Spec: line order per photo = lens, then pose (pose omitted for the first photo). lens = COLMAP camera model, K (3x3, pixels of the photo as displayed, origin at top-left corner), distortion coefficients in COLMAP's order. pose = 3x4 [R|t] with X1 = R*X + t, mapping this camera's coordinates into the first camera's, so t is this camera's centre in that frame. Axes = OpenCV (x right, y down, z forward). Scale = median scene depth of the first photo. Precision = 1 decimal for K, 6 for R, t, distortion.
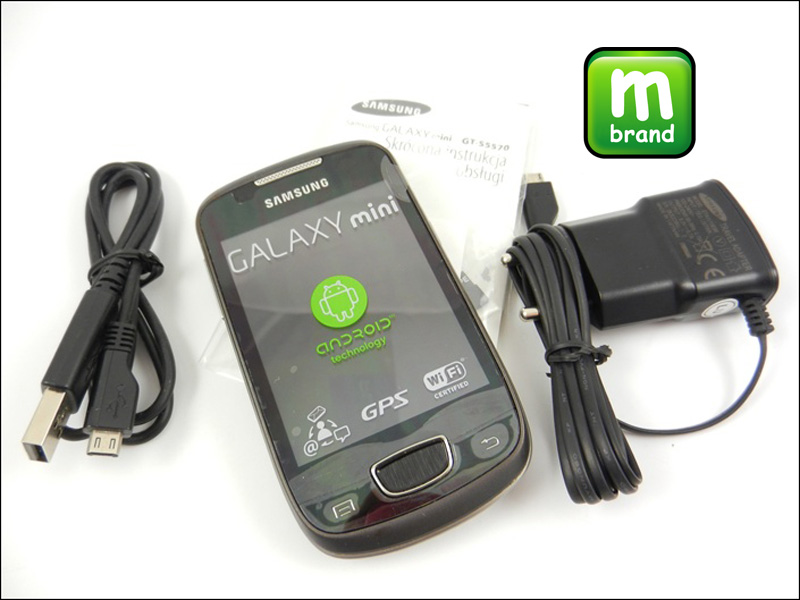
lens RADIAL K [[590.5, 0, 400.0], [0, 590.5, 300.0], [0, 0, 1]] dist [0.001085, 0.001979]
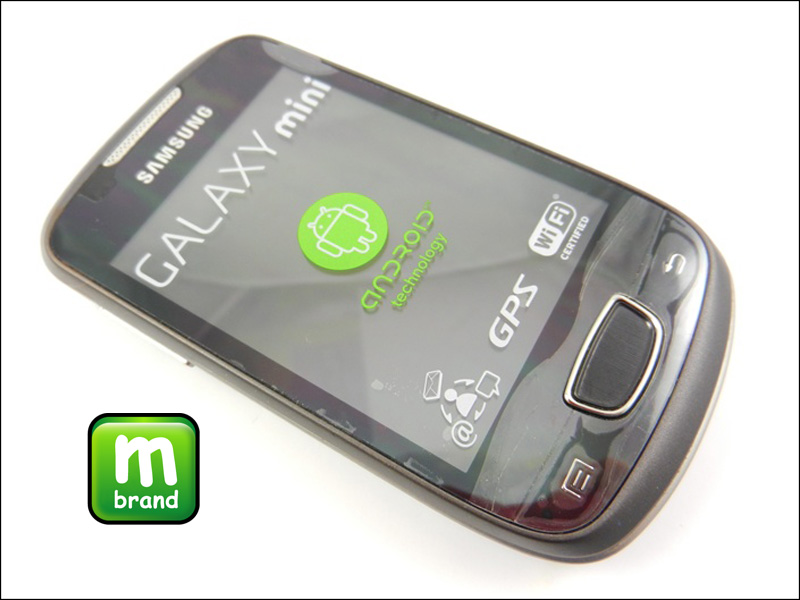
lens RADIAL K [[590.5, 0, 400.0], [0, 590.5, 300.0], [0, 0, 1]] dist [0.001085, 0.001979]
pose [[0.807371, -0.532936, 0.253244, -0.255645], [0.545229, 0.837912, 0.025081, 0.082232], [-0.225562, 0.117826, 0.967077, 0.392788]]
